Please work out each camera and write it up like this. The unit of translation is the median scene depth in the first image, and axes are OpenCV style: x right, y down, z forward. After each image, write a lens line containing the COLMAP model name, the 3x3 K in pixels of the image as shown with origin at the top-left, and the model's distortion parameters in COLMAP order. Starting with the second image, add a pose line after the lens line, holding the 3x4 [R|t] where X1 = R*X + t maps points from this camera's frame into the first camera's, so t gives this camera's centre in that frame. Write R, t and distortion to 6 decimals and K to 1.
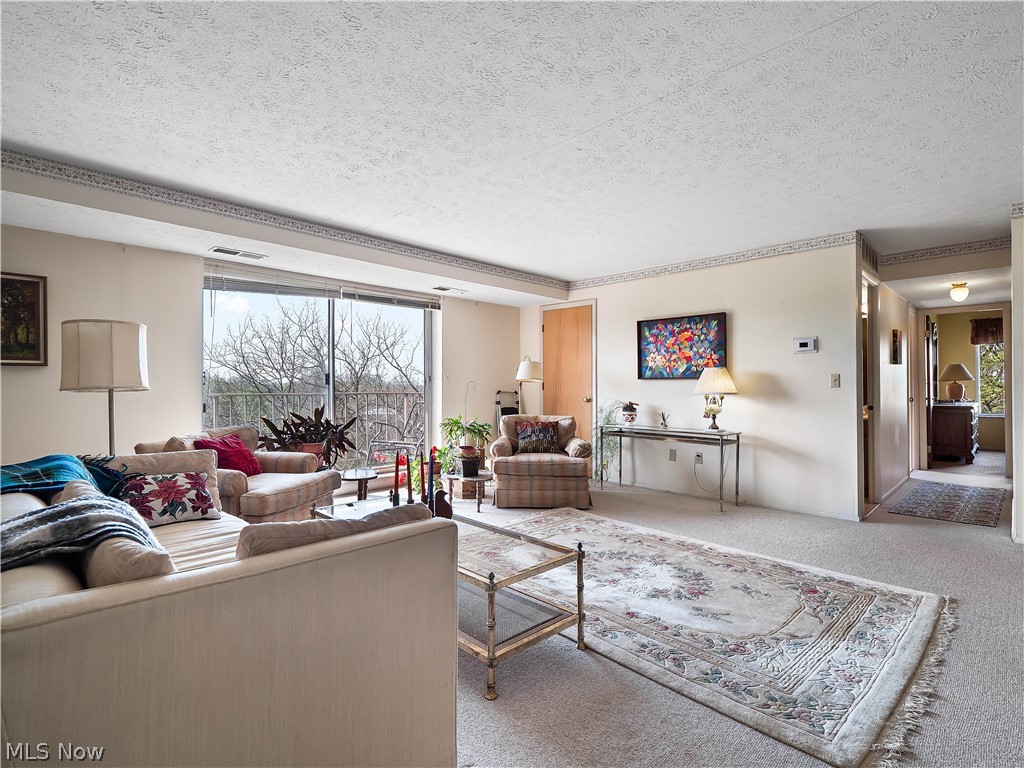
lens RADIAL K [[508.7, 0, 512.5], [0, 508.7, 383.6], [0, 0, 1]] dist [0.002303, -0.003311]
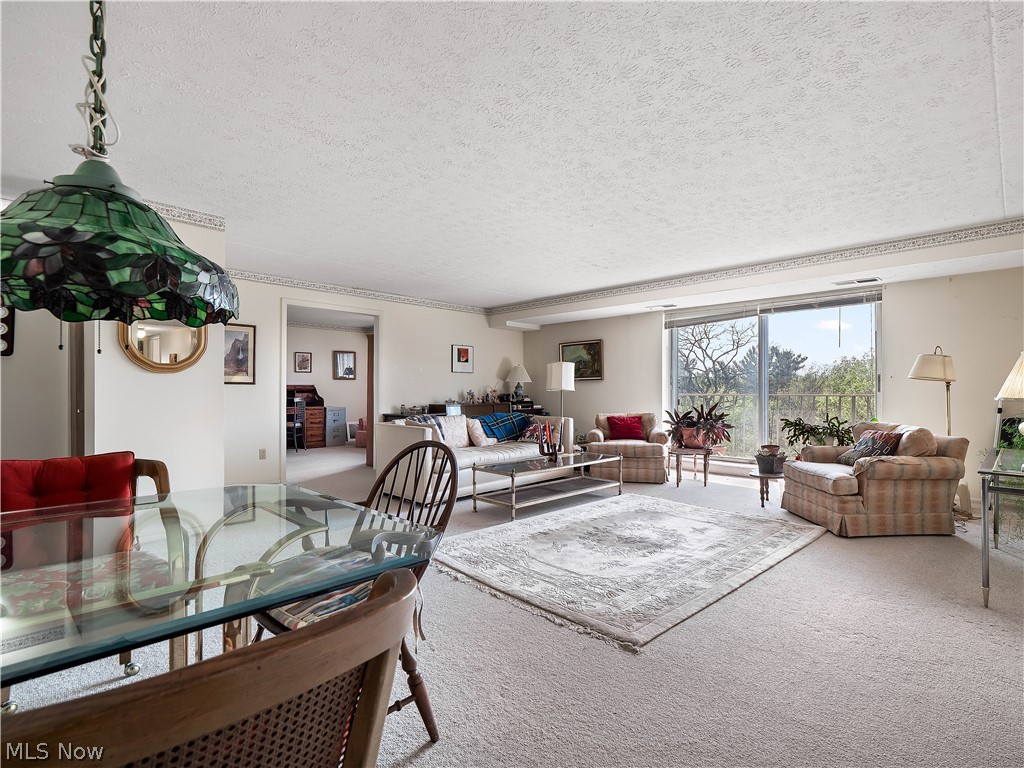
lens RADIAL K [[508.7, 0, 513.1], [0, 508.7, 396.1], [0, 0, 1]] dist [0.002303, -0.003311]
pose [[-0.002706, 0.009477, -0.999951, 0.863582], [0.008666, 0.999918, 0.009453, 0.006542], [0.999959, -0.008640, -0.002787, 0.421313]]
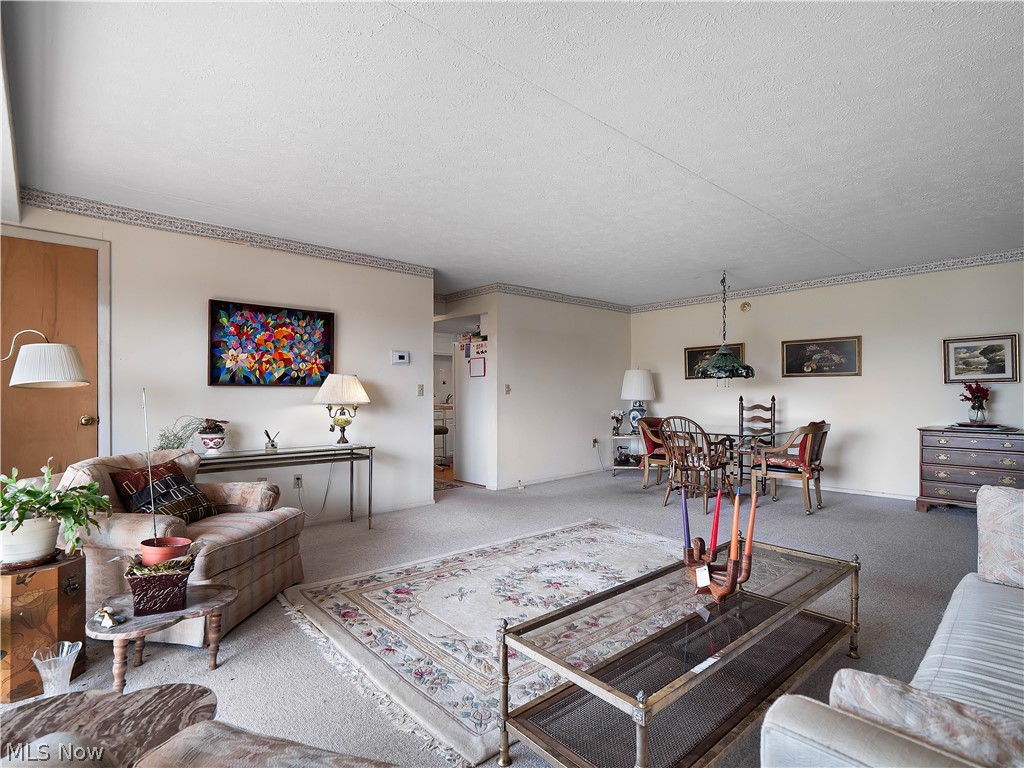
lens RADIAL K [[508.7, 0, 516.4], [0, 508.7, 390.1], [0, 0, 1]] dist [0.002303, -0.003311]
pose [[0.055243, 0.005517, 0.998458, -0.449430], [-0.004473, 0.999976, -0.005278, -0.000349], [-0.998463, -0.004174, 0.055267, 0.605890]]
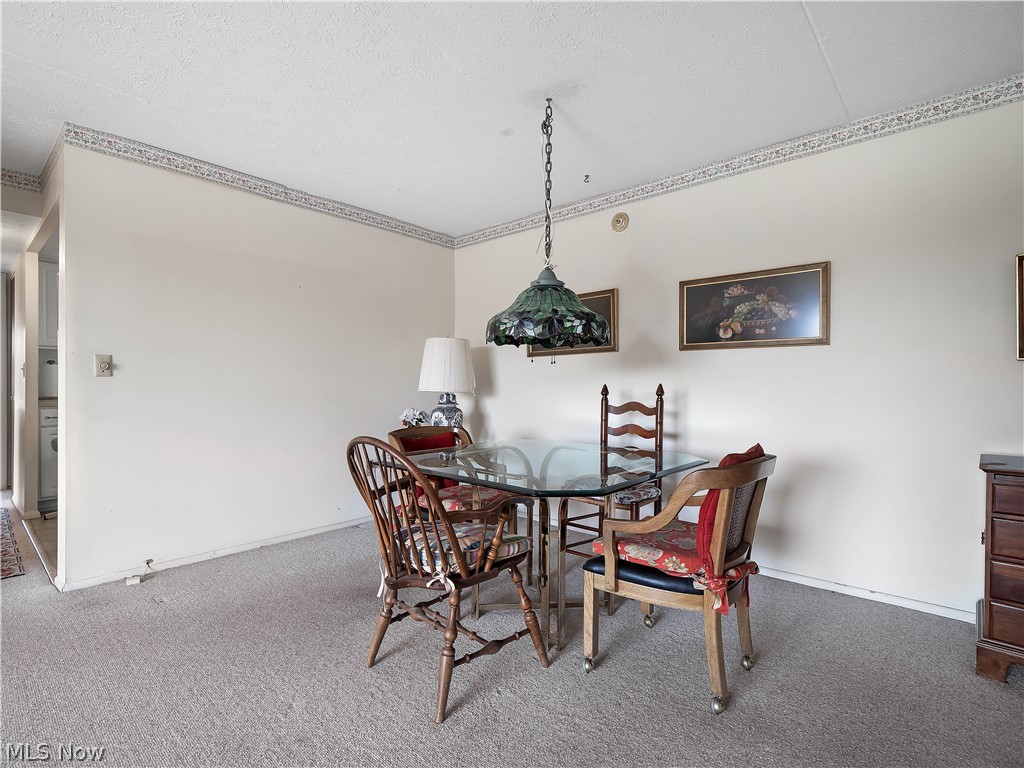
lens RADIAL K [[508.7, 0, 515.6], [0, 508.7, 382.5], [0, 0, 1]] dist [0.002303, -0.003311]
pose [[-0.062003, 0.006409, 0.998055, 0.159315], [-0.012938, 0.999890, -0.007225, 0.007554], [-0.997992, -0.013361, -0.061914, 0.292205]]
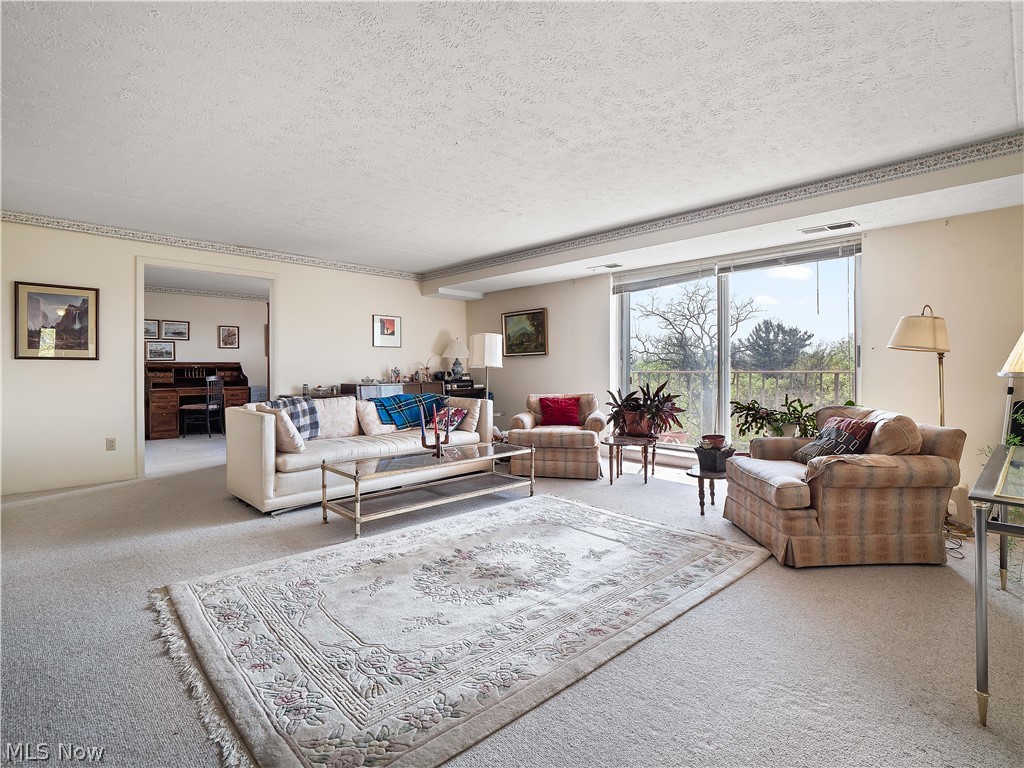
lens RADIAL K [[508.7, 0, 515.6], [0, 508.7, 376.7], [0, 0, 1]] dist [0.002303, -0.003311]
pose [[-0.013733, 0.013025, -0.999821, 0.661503], [0.011036, 0.999856, 0.012874, 0.012808], [0.999845, -0.010858, -0.013875, 0.617497]]
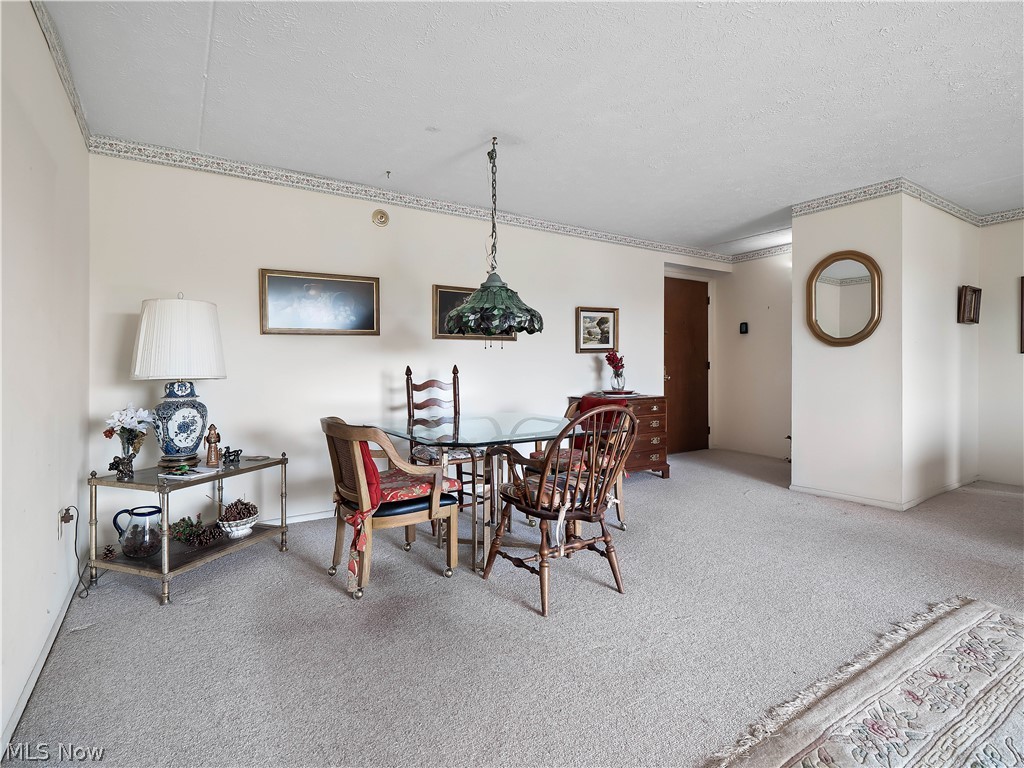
lens RADIAL K [[508.7, 0, 499.6], [0, 508.7, 366.9], [0, 0, 1]] dist [0.002303, -0.003311]
pose [[-0.974141, 0.006792, 0.225838, 0.491778], [0.005807, 0.999971, -0.005026, 0.009720], [-0.225866, -0.003585, -0.974152, 0.803588]]
